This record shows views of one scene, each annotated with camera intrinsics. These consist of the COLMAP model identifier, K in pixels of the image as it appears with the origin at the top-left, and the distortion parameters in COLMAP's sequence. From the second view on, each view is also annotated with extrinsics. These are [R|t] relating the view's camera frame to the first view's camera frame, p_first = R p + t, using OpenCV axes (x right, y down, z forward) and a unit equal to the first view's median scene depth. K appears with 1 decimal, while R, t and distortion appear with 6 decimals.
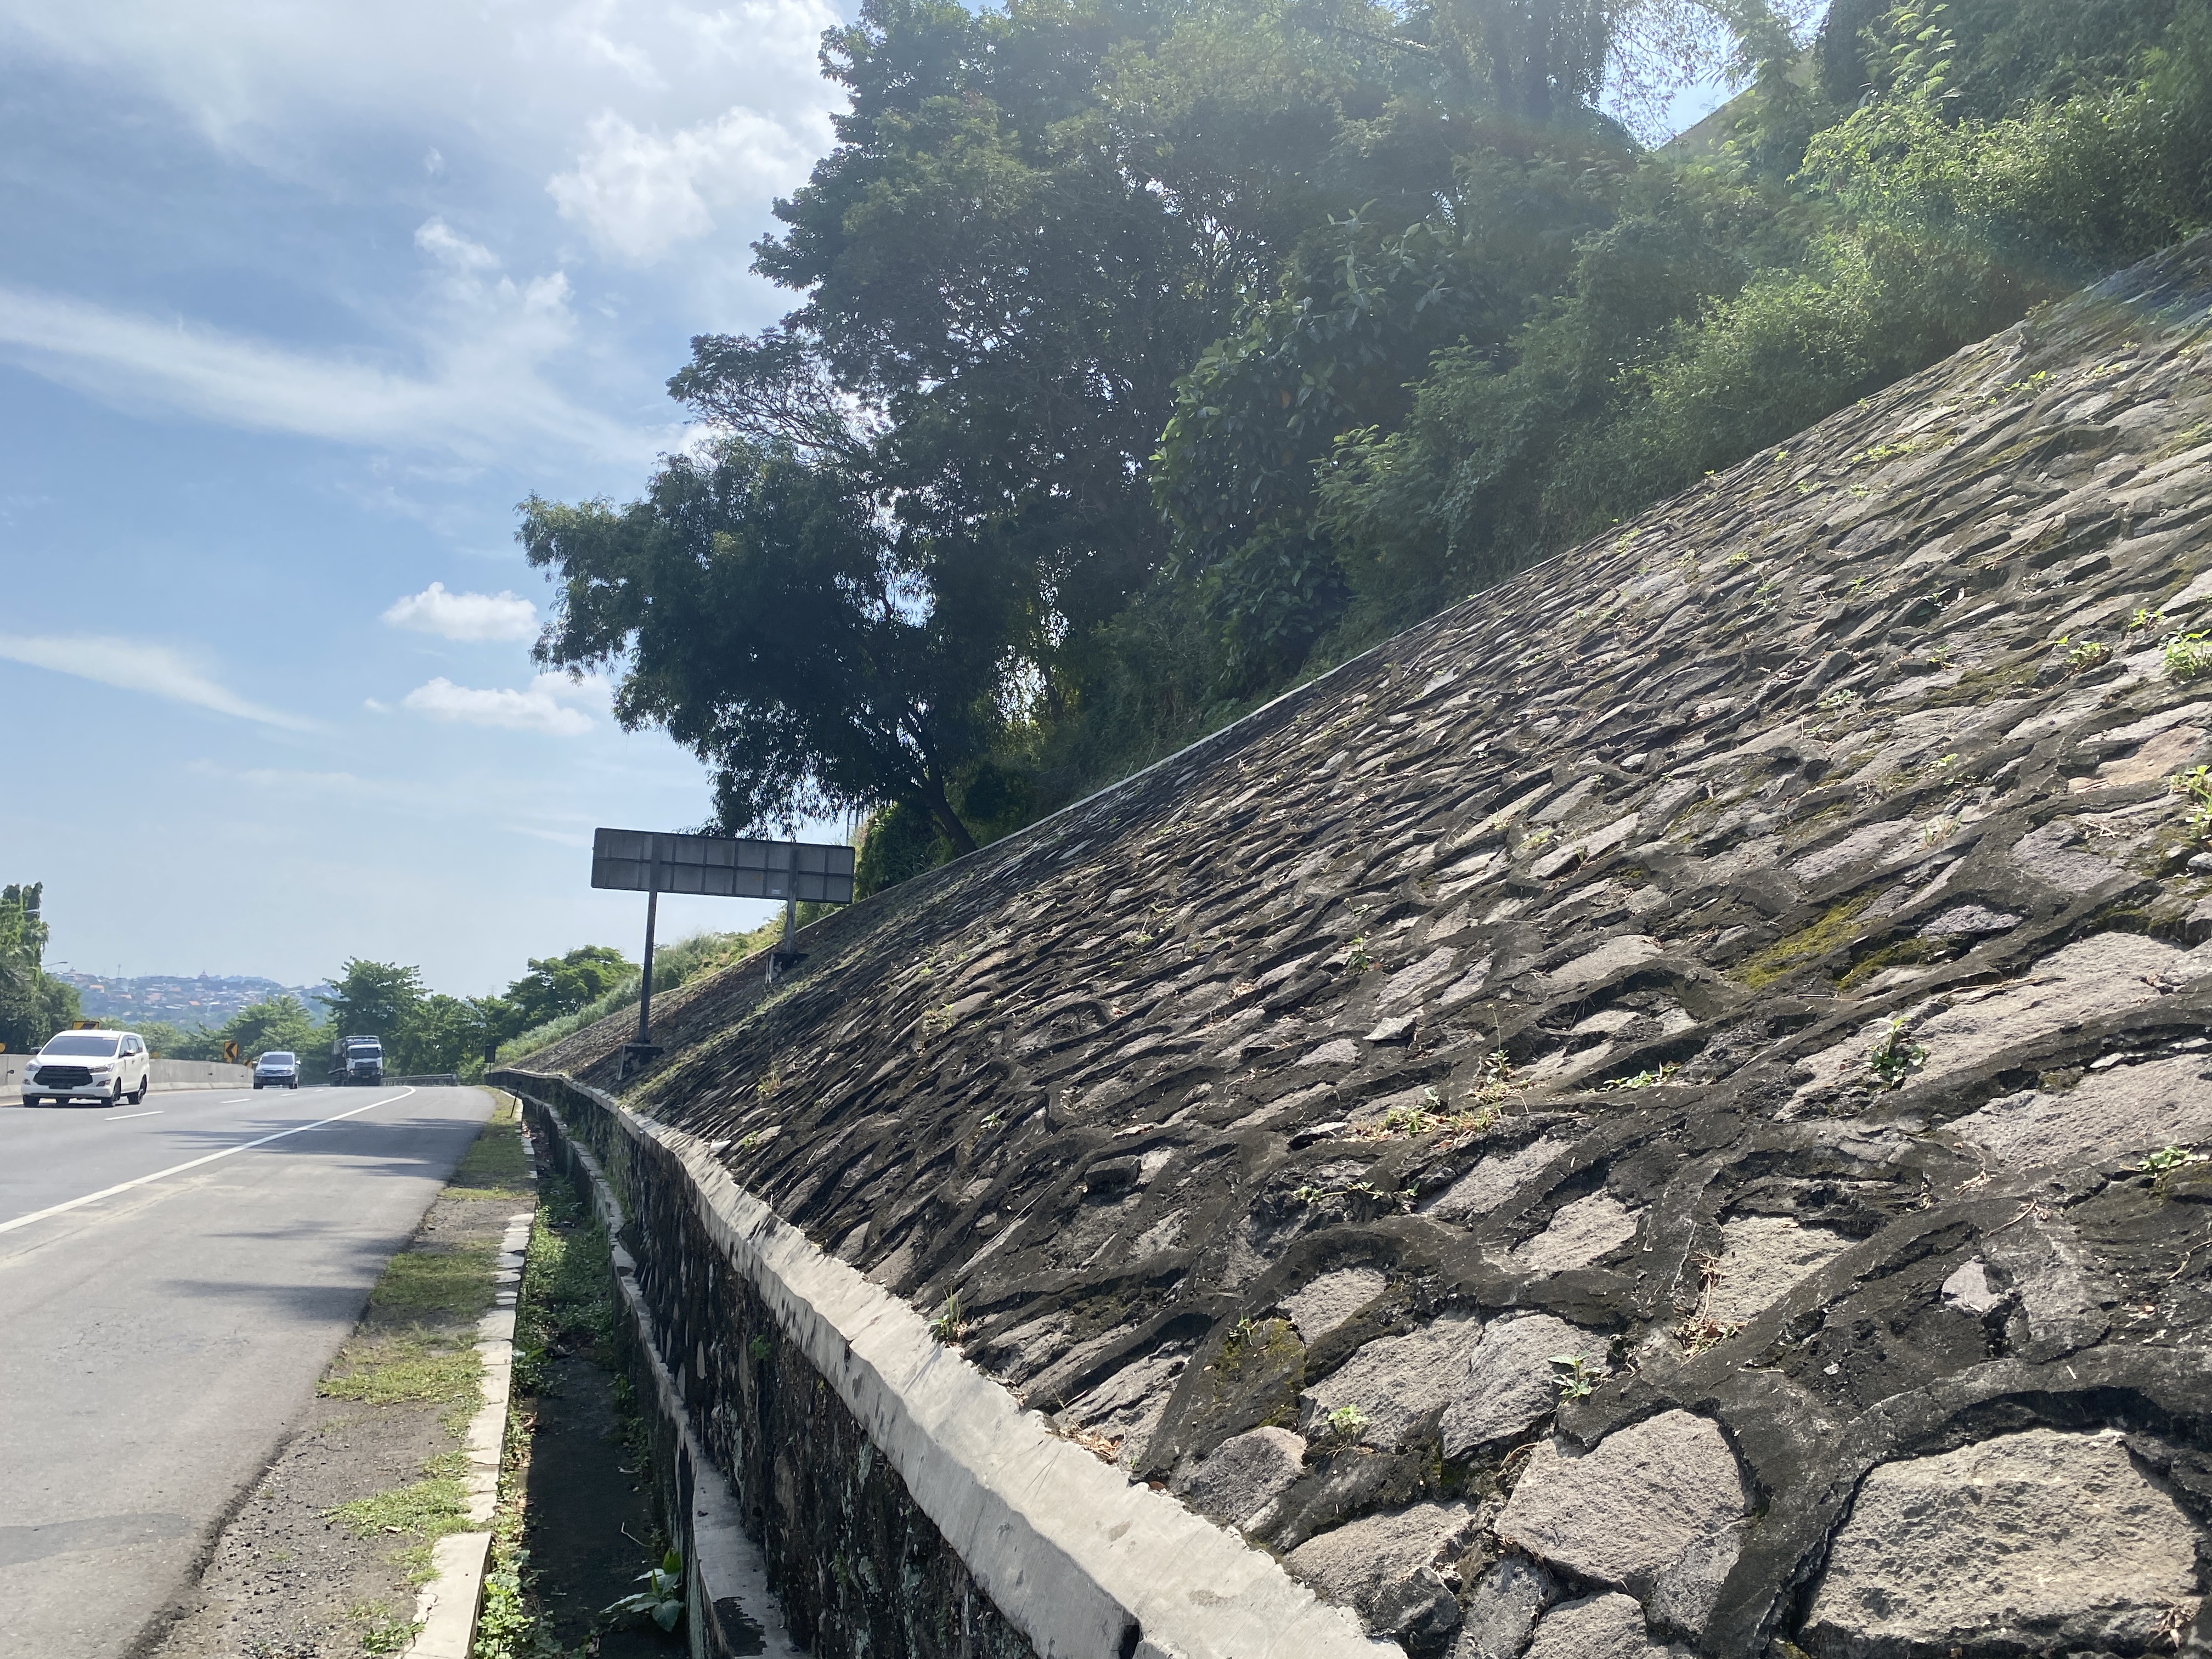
lens RADIAL K [[1678.1, 0, 1106.0], [0, 1678.1, 829.5], [0, 0, 1]] dist [0.064601, -0.121496]
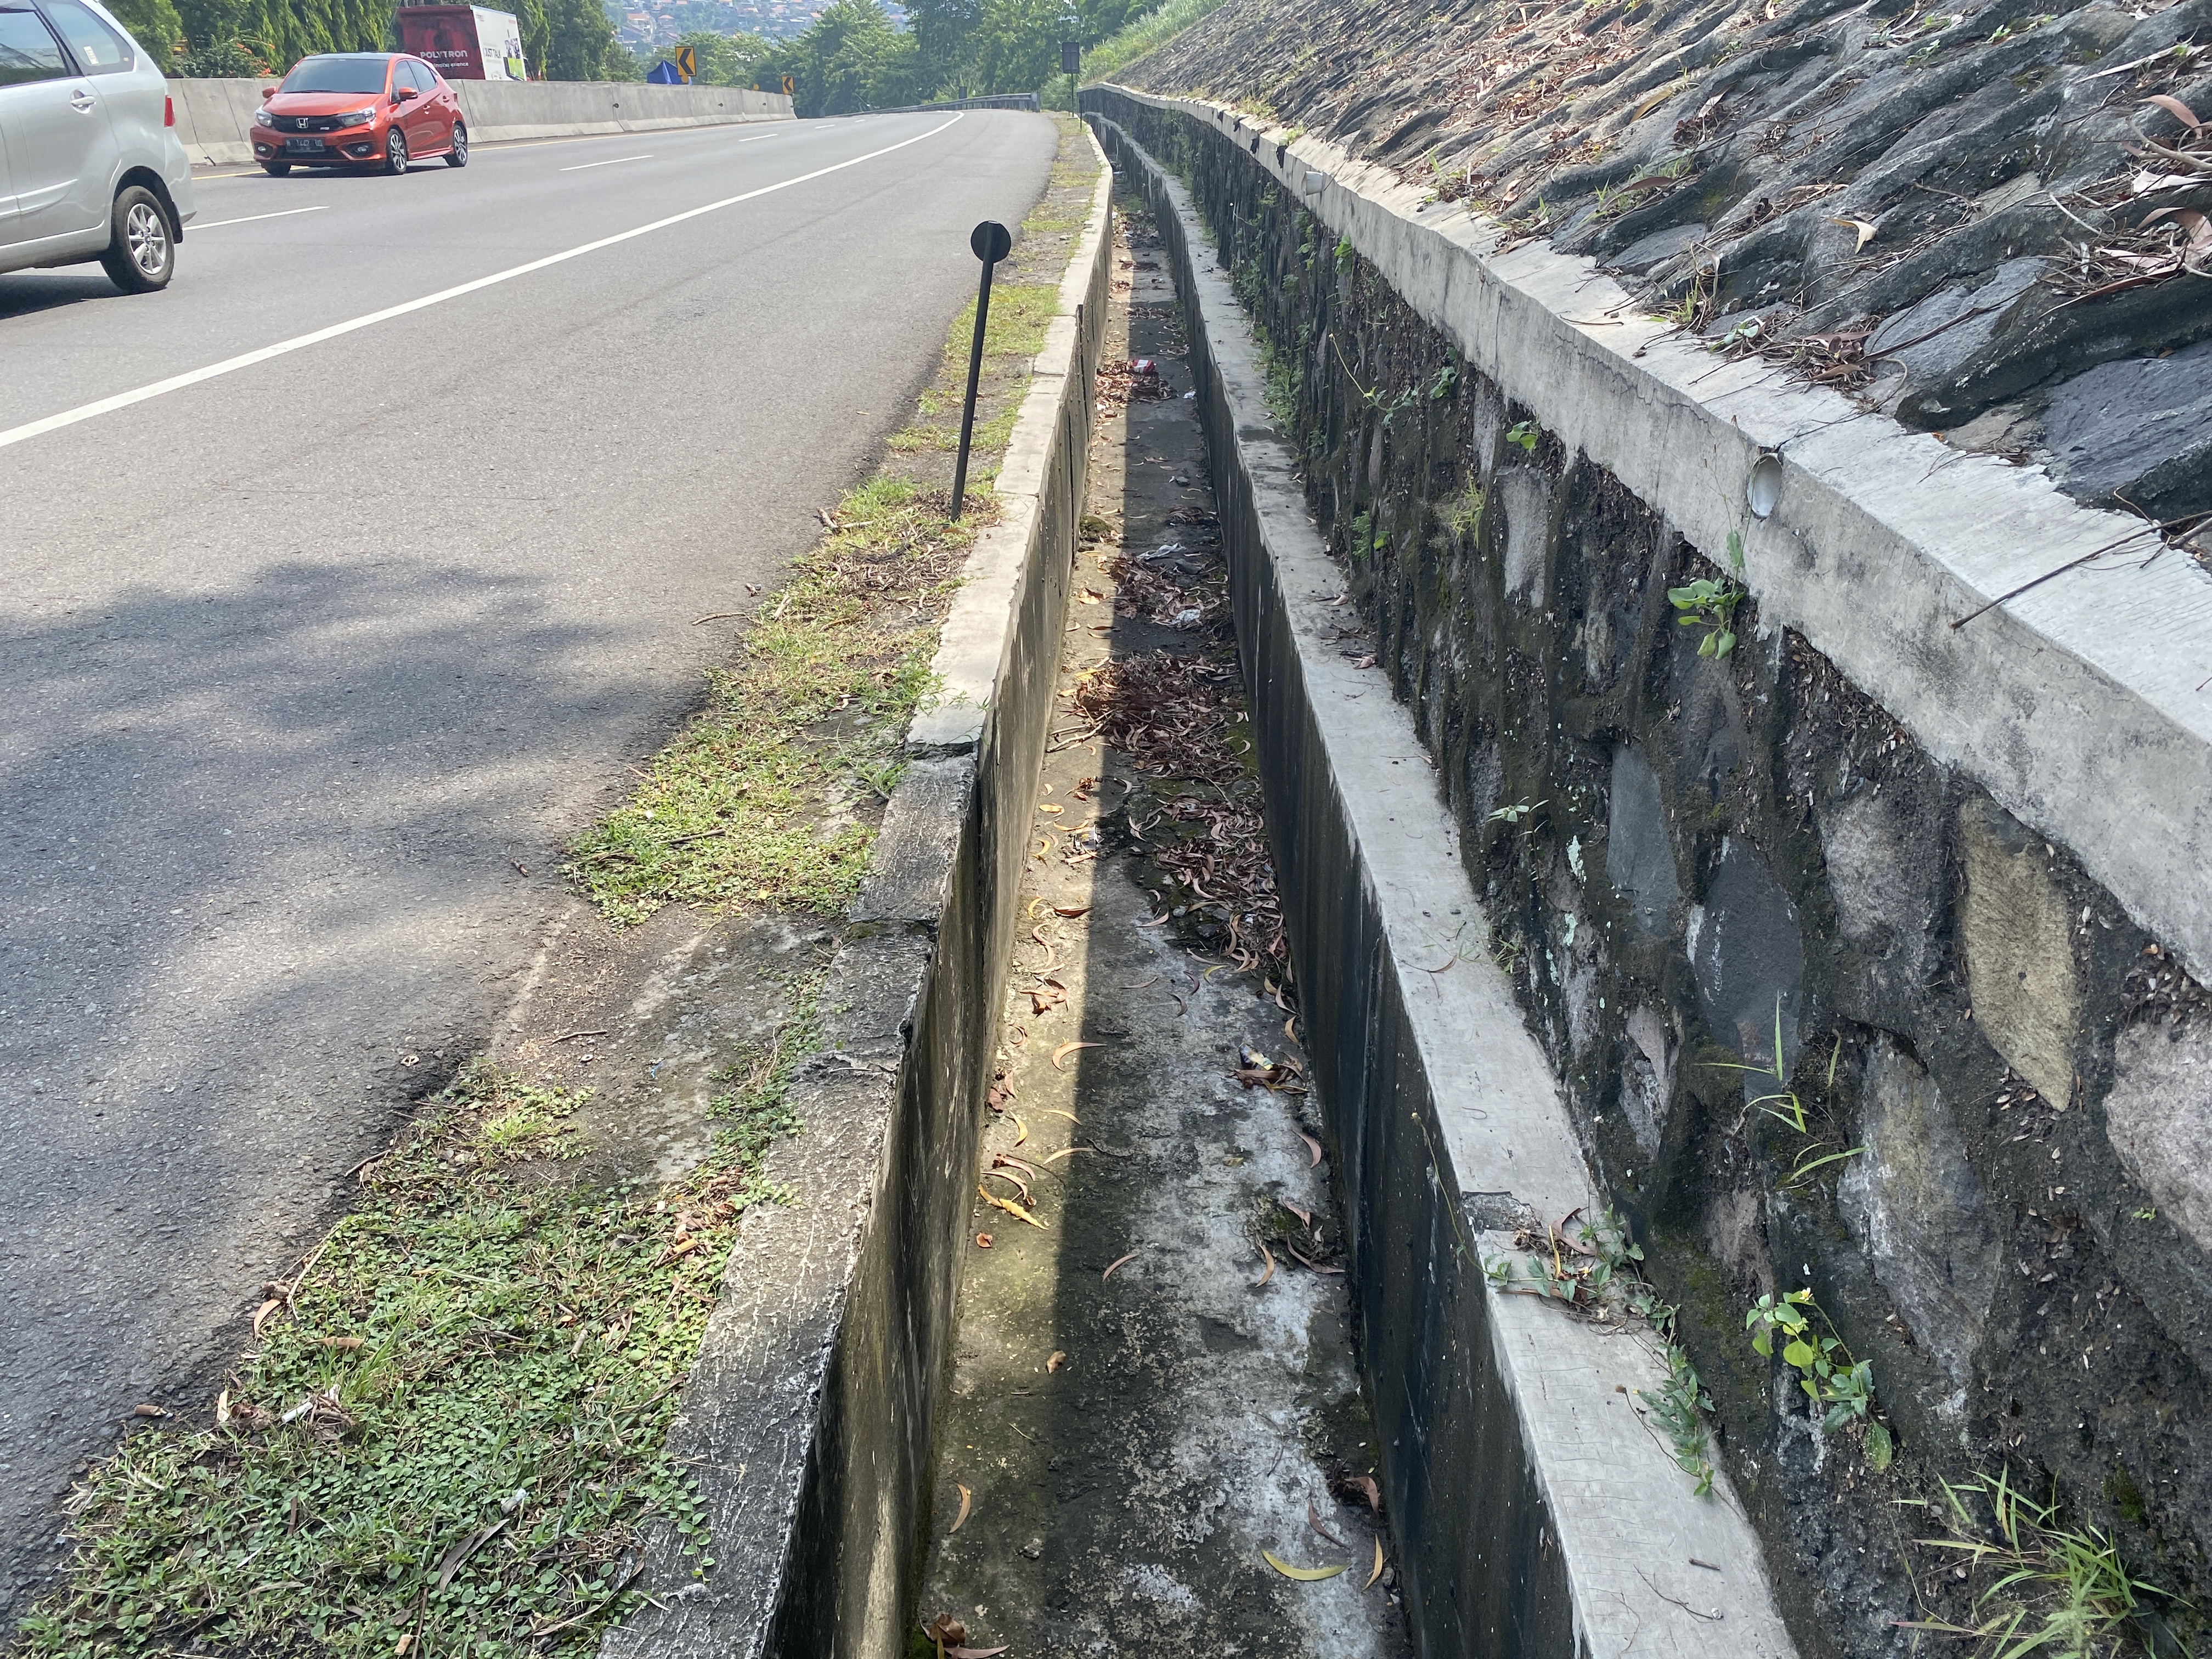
lens RADIAL K [[1705.7, 0, 1104.9], [0, 1705.7, 763.9], [0, 0, 1]] dist [0.014748, -0.001603]
pose [[0.940527, 0.103444, -0.323586, -0.093037], [0.072934, 0.868818, 0.489731, 0.038291], [0.331797, -0.484205, 0.809602, 0.278290]]
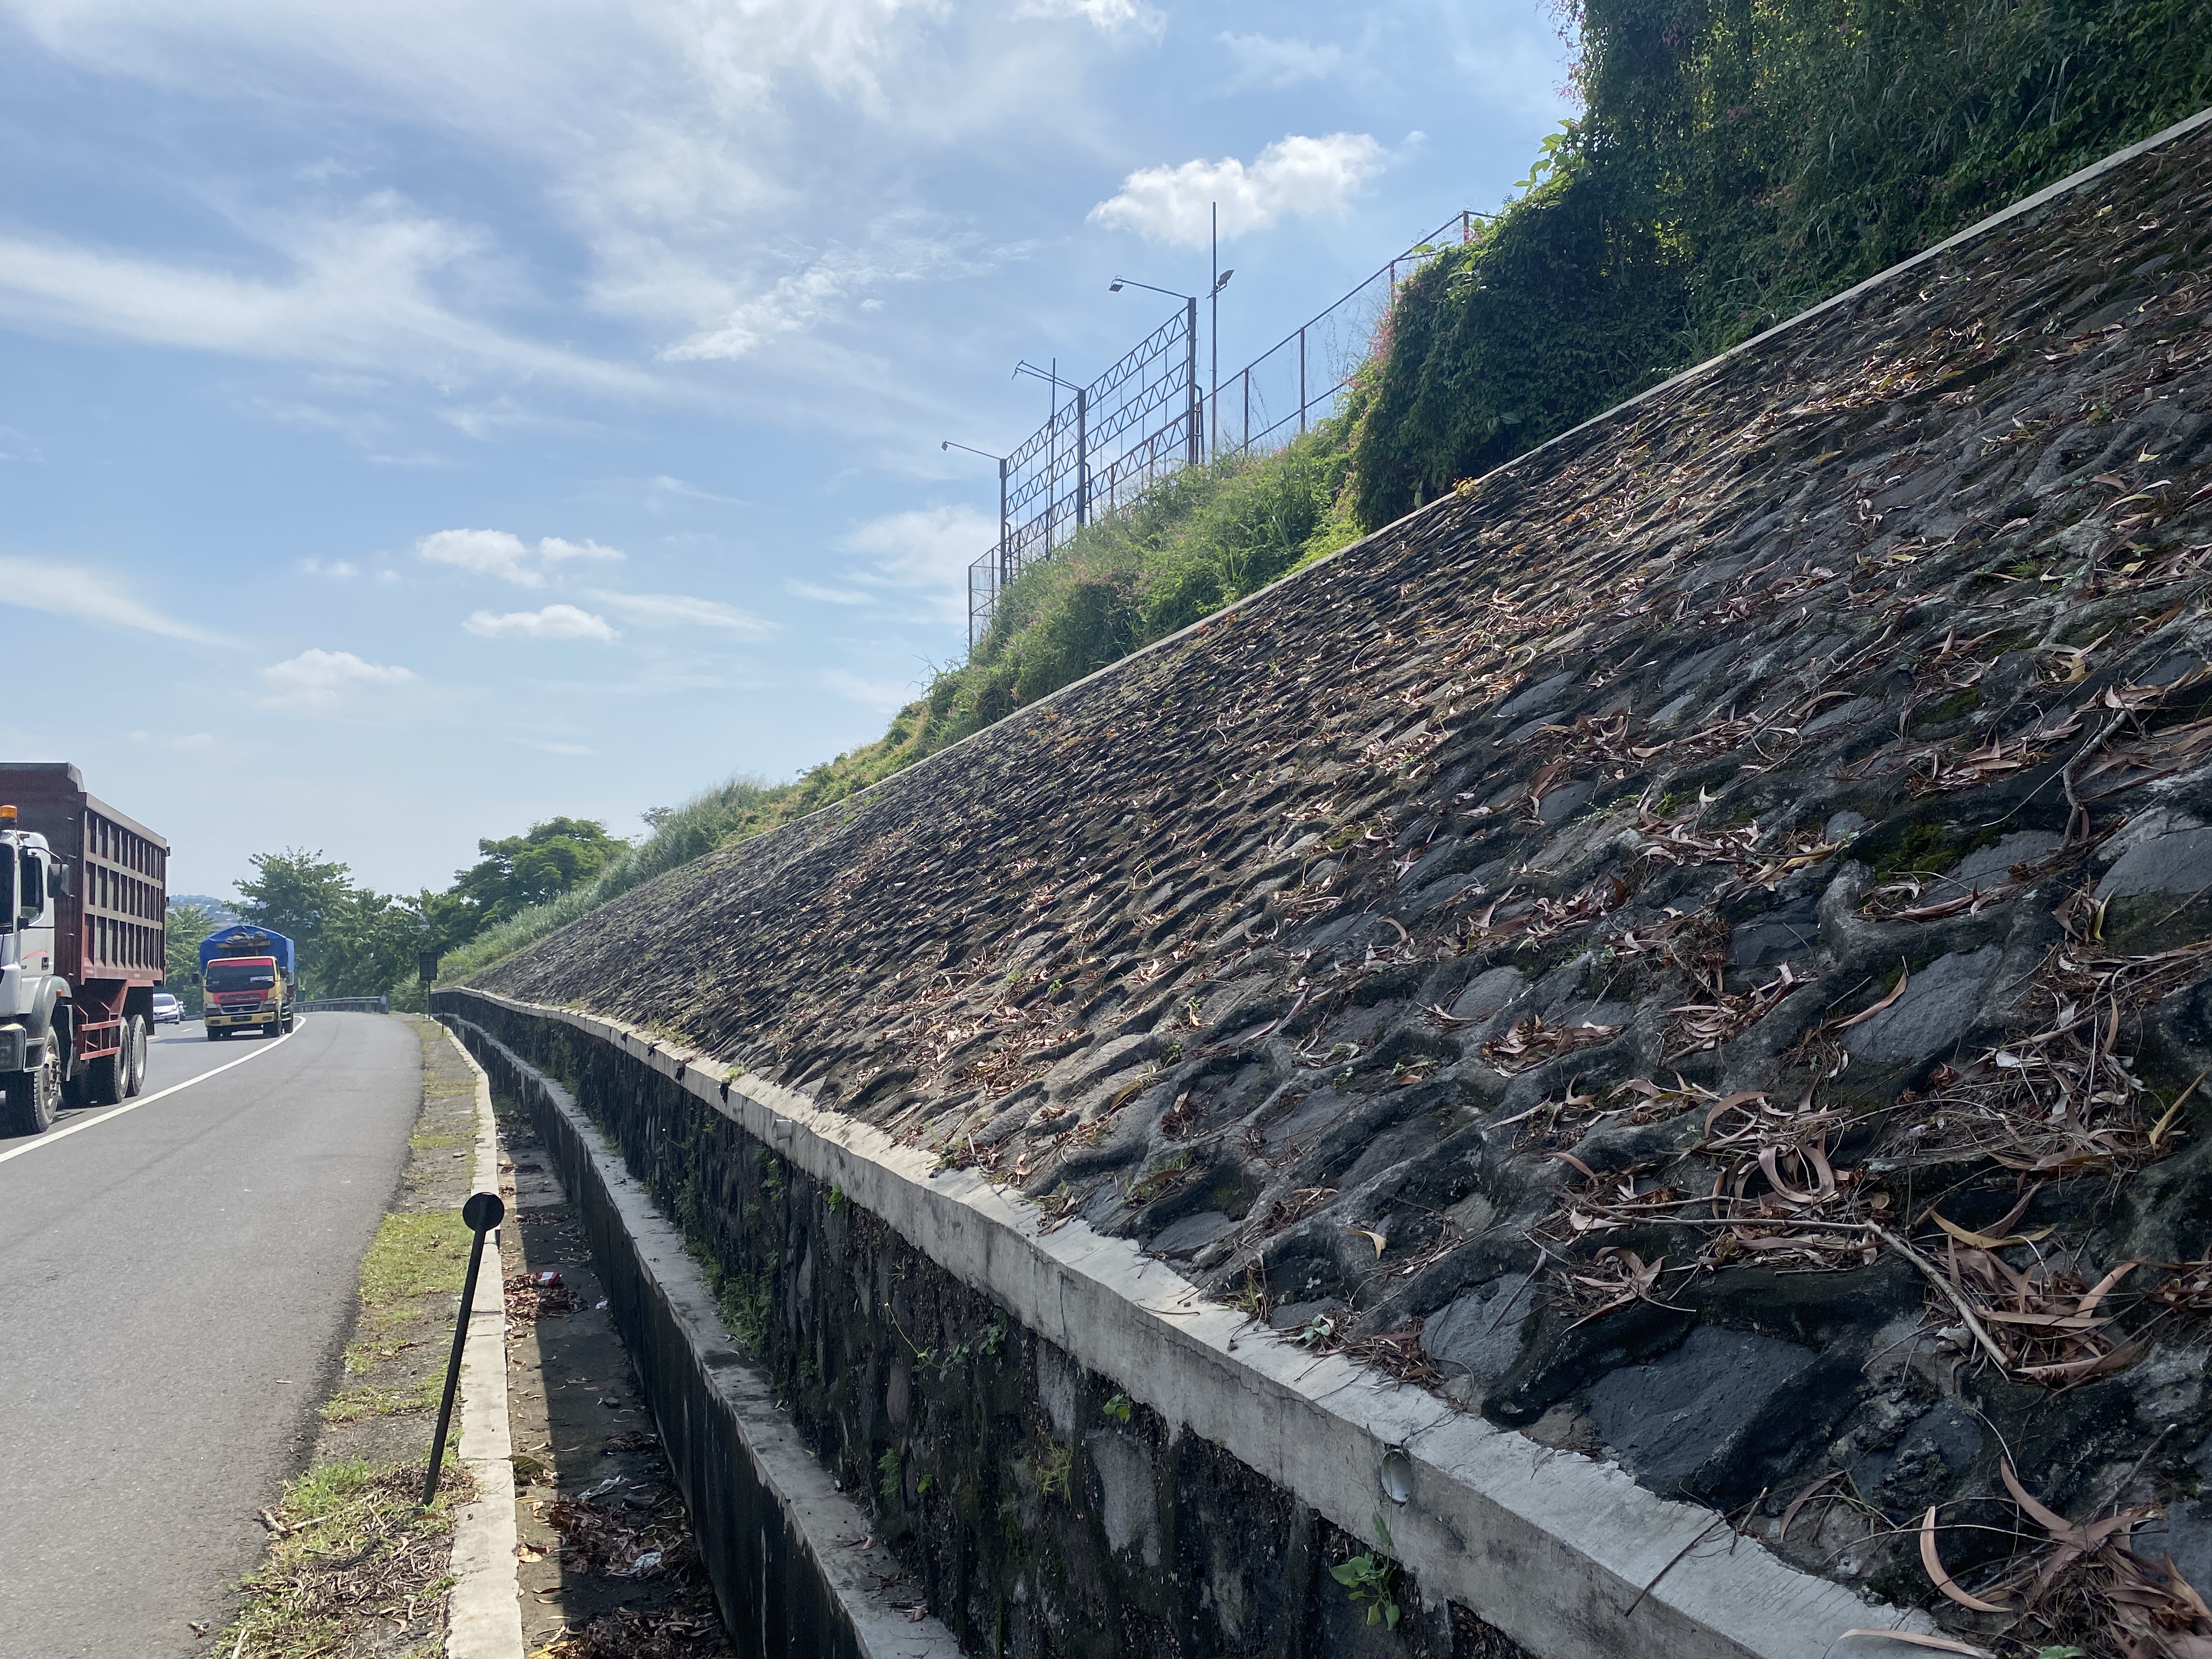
lens RADIAL K [[1649.9, 0, 1106.0], [0, 1649.9, 829.5], [0, 0, 1]] dist [0.040725, -0.030880]
pose [[0.998565, -0.041369, 0.034006, -0.096192], [0.038921, 0.996806, 0.069728, 0.035415], [-0.036782, -0.068304, 0.996986, 0.275764]]
